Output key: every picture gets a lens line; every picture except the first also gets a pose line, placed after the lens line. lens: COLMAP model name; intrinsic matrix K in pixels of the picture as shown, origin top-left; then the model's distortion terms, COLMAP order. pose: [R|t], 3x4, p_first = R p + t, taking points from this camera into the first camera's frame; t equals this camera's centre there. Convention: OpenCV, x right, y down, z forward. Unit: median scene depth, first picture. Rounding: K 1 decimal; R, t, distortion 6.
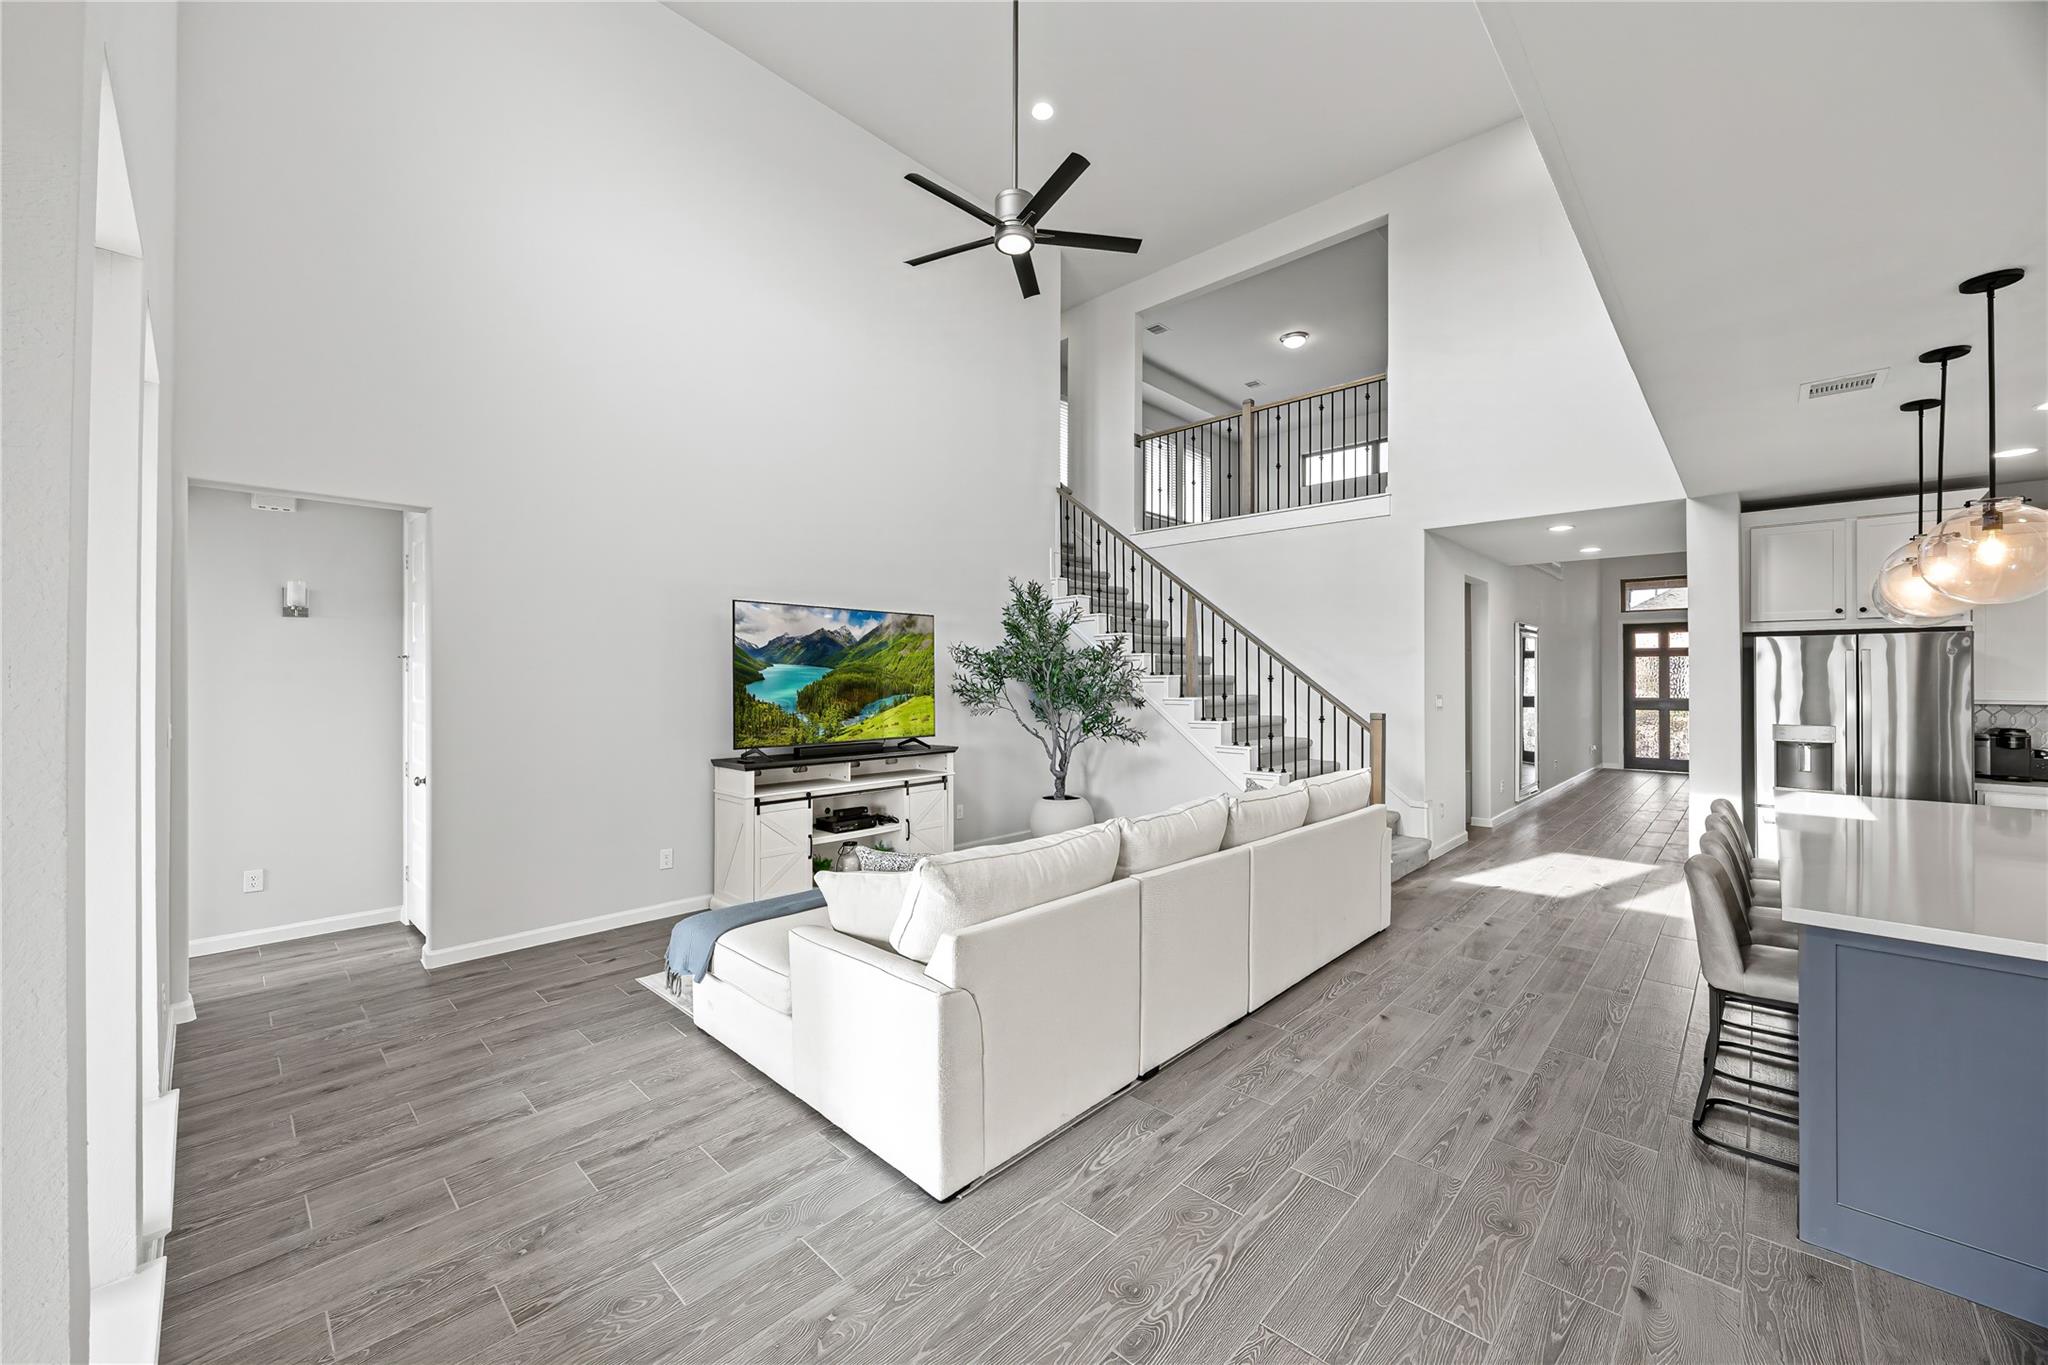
lens RADIAL K [[777.2, 0, 1019.9], [0, 777.2, 675.1], [0, 0, 1]] dist [-0.002788, -0.000195]
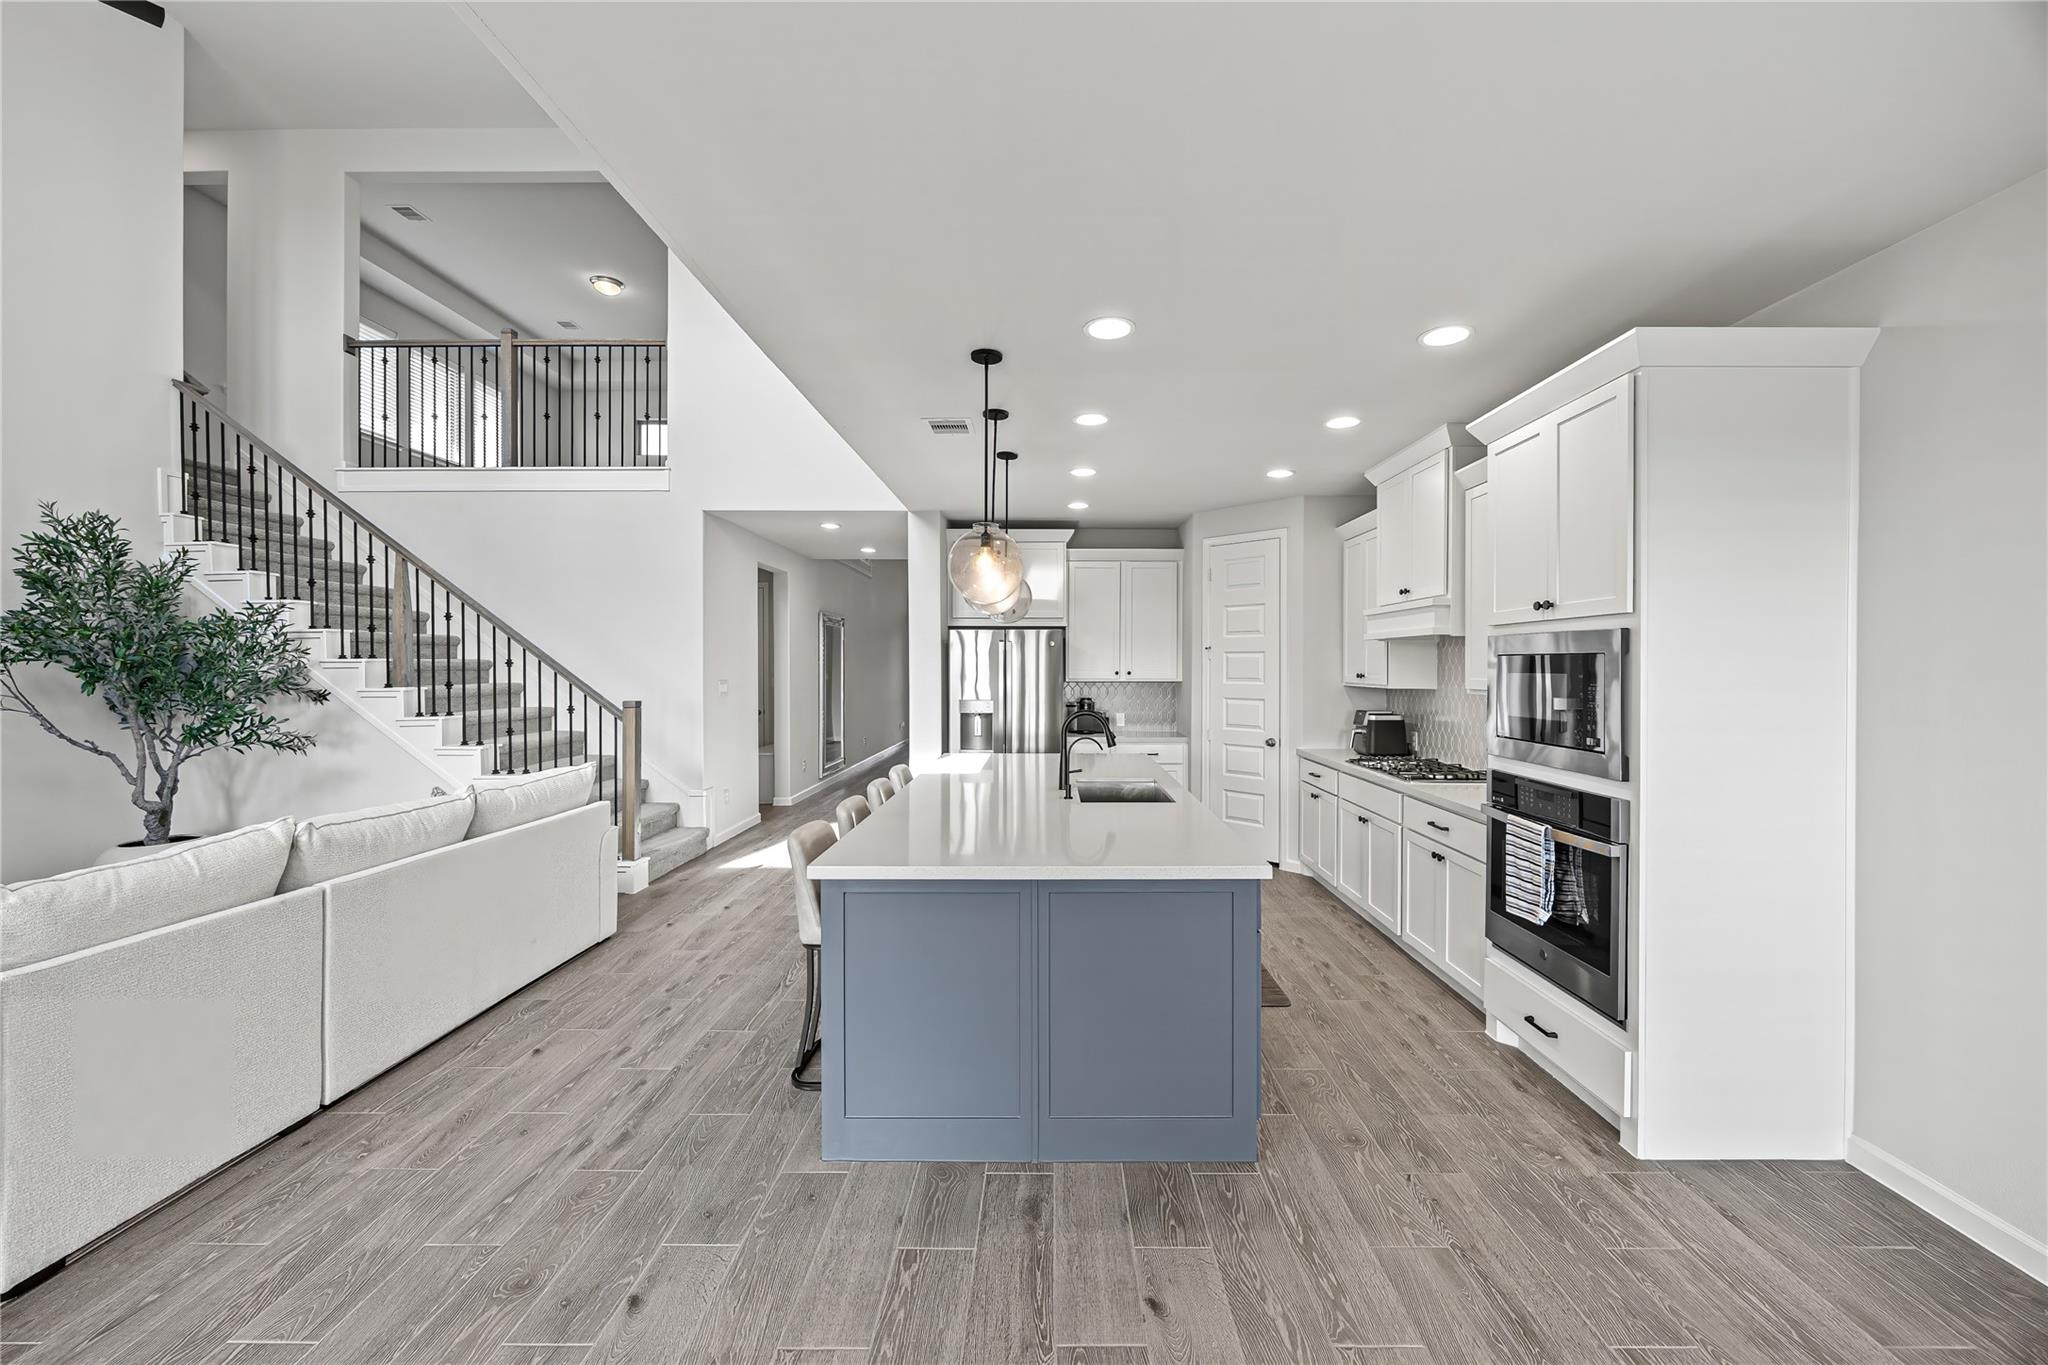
lens RADIAL K [[789.5, 0, 1043.6], [0, 789.5, 670.8], [0, 0, 1]] dist [-0.002413, -0.000398]
pose [[0.726717, -0.005132, 0.686918, 0.165945], [-0.002379, 0.999947, 0.009988, 0.002994], [-0.686933, -0.008892, 0.726666, -0.015814]]
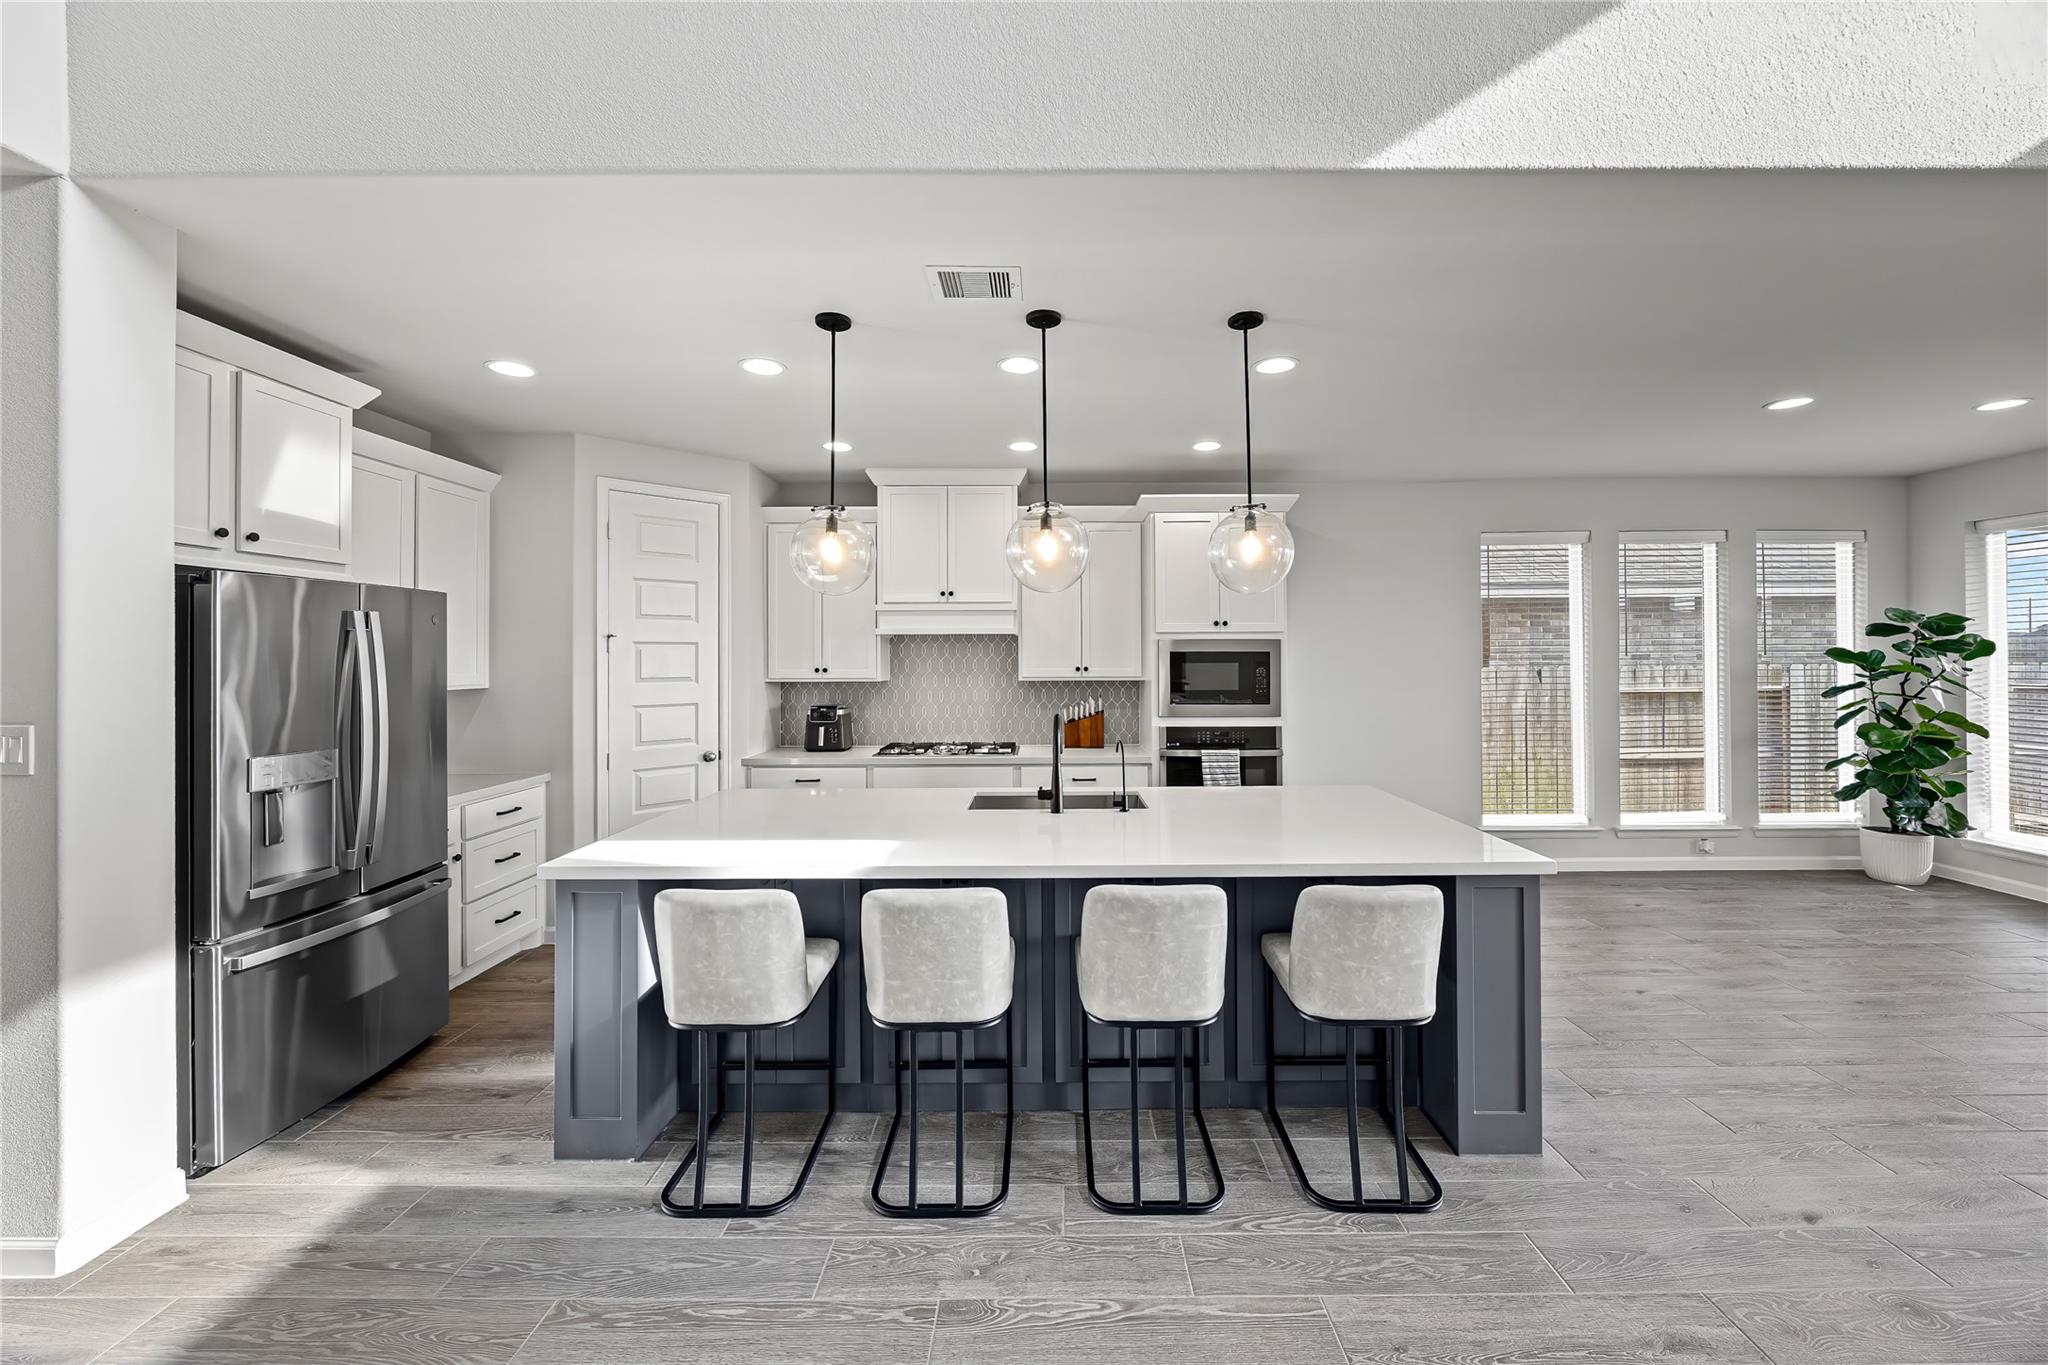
lens RADIAL K [[798.2, 0, 1048.1], [0, 798.2, 650.8], [0, 0, 1]] dist [0.000530, -0.000102]
pose [[-0.693051, 0.005729, 0.720865, 0.239871], [0.000606, 0.999973, -0.007364, 0.001313], [-0.720888, -0.004667, -0.693036, 0.839399]]
